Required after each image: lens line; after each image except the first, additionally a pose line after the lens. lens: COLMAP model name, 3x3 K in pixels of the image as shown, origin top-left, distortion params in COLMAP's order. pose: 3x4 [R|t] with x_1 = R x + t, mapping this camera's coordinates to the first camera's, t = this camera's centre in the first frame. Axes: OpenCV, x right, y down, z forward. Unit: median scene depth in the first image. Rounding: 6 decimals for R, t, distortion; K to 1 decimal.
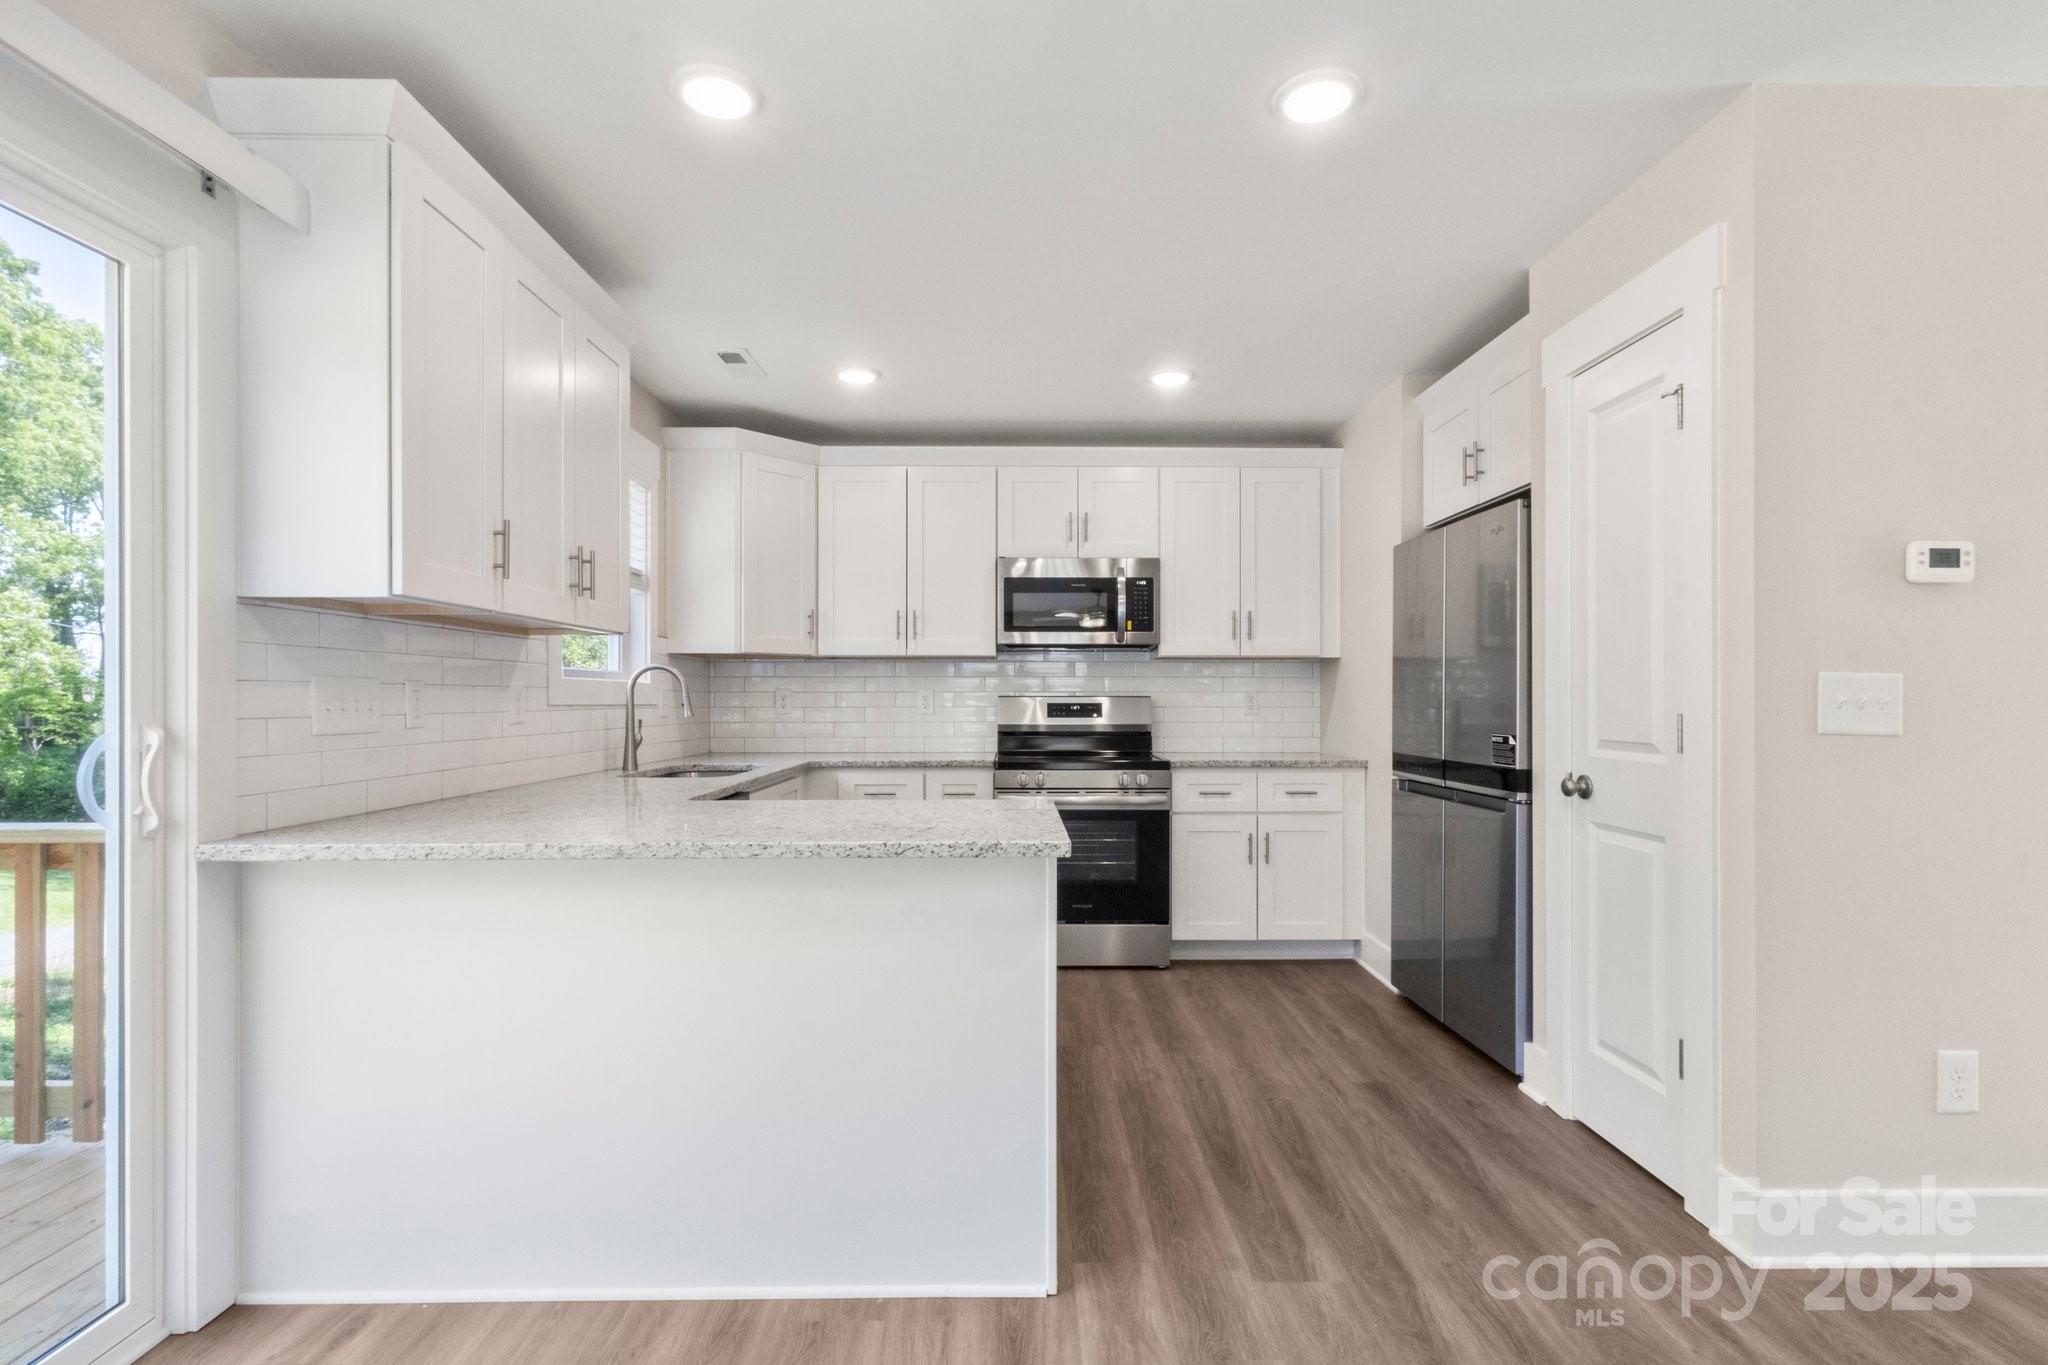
lens RADIAL K [[957.9, 0, 1020.8], [0, 957.9, 697.7], [0, 0, 1]] dist [0.002297, 0.000871]
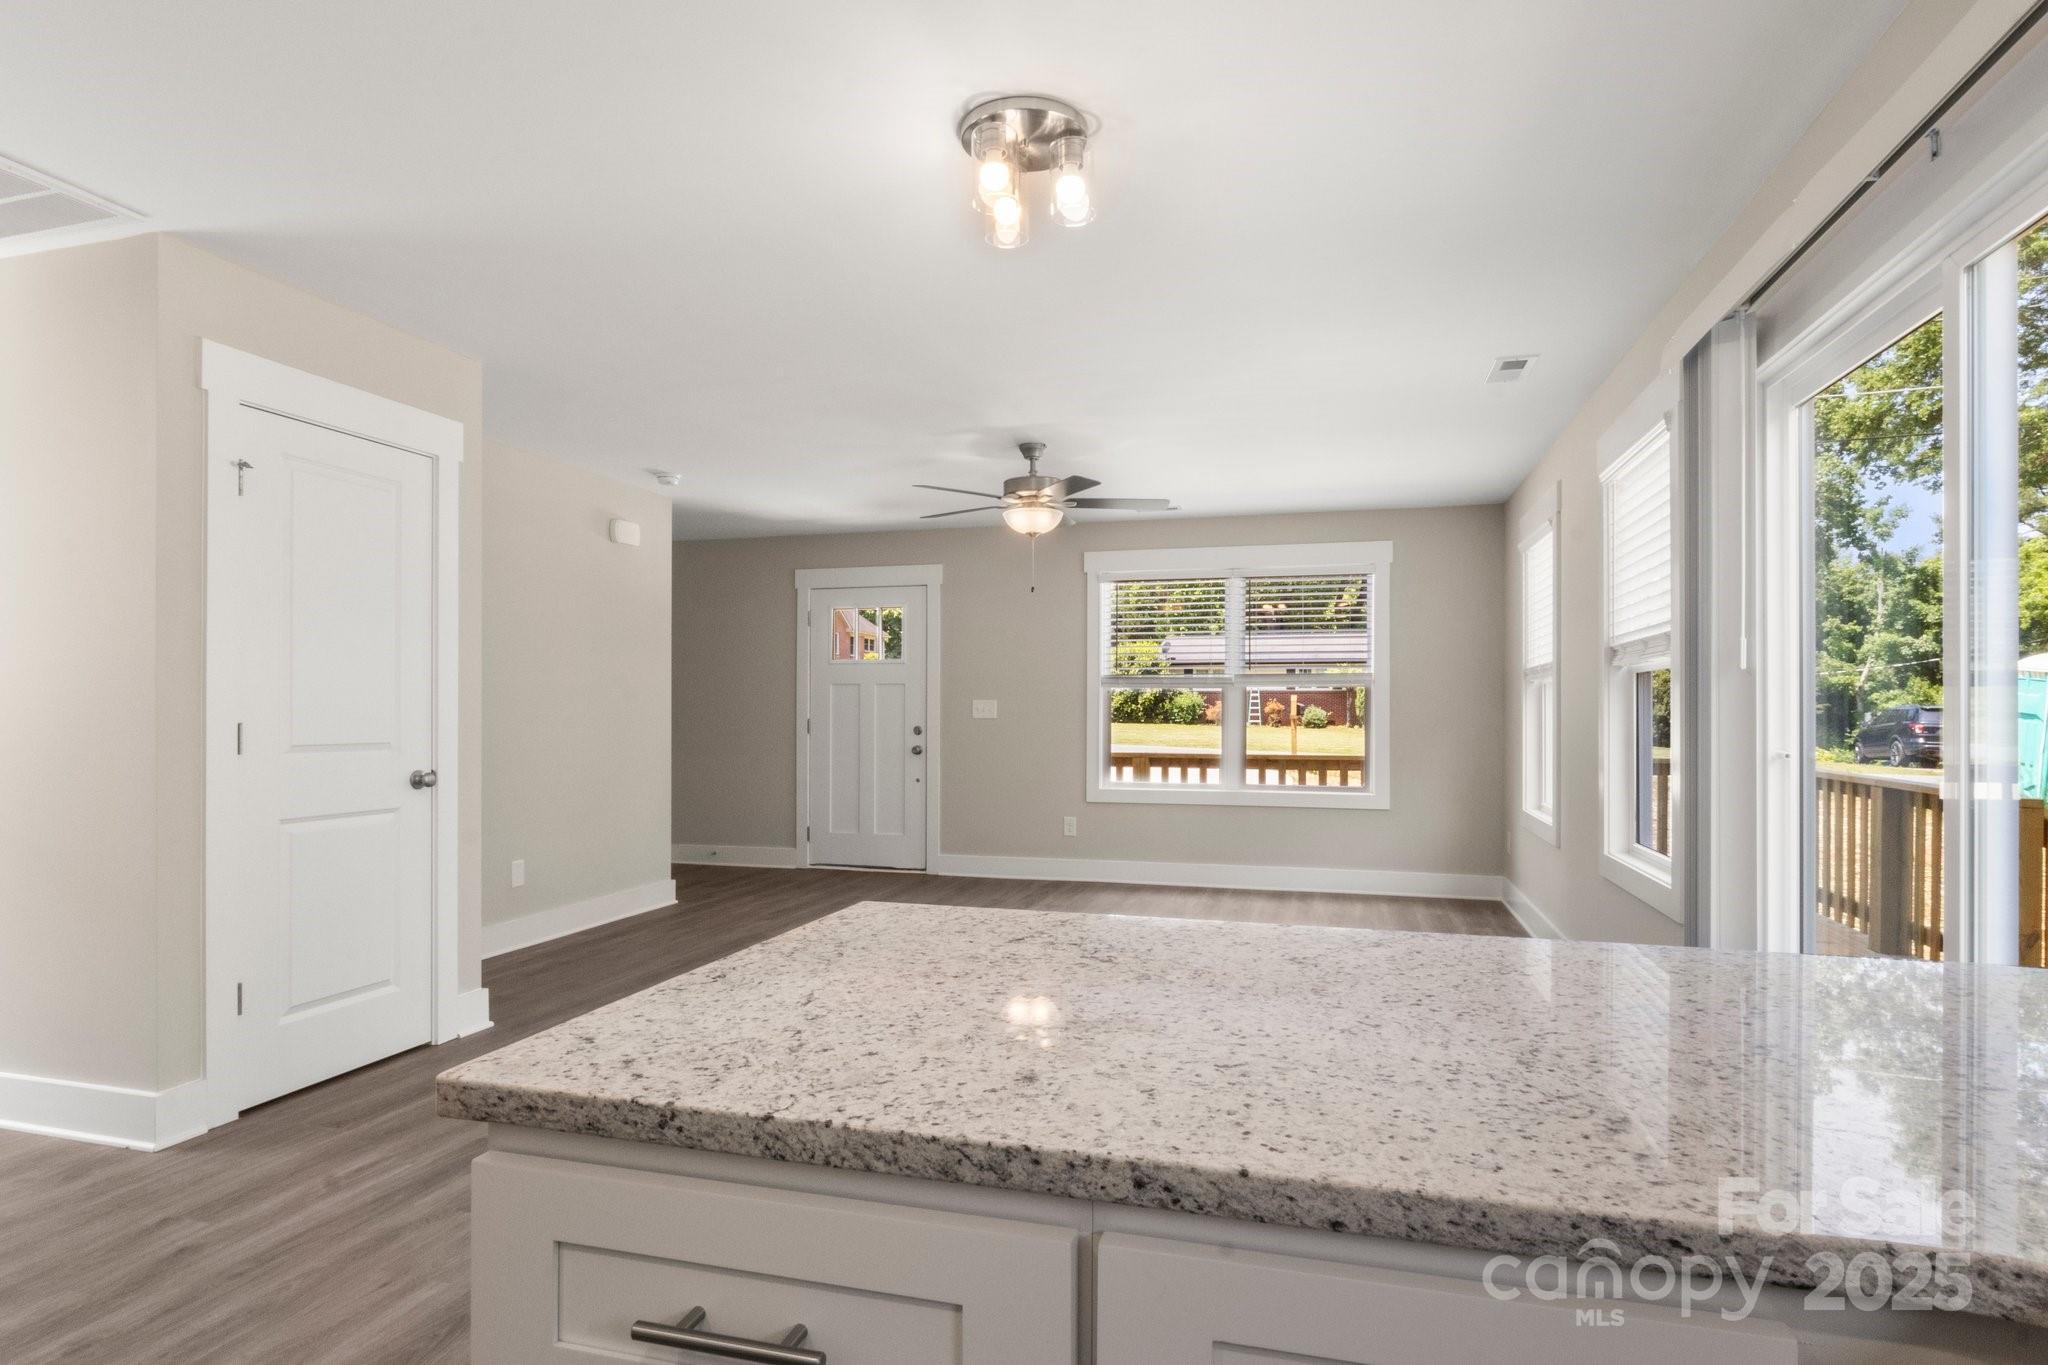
lens RADIAL K [[1090.7, 0, 1038.0], [0, 1090.7, 703.1], [0, 0, 1]] dist [-0.007154, -0.000973]
pose [[-0.963643, 0.002298, 0.267184, -0.140489], [0.000463, 0.999976, -0.006929, 0.002233], [-0.267194, -0.006553, -0.963621, 0.825906]]
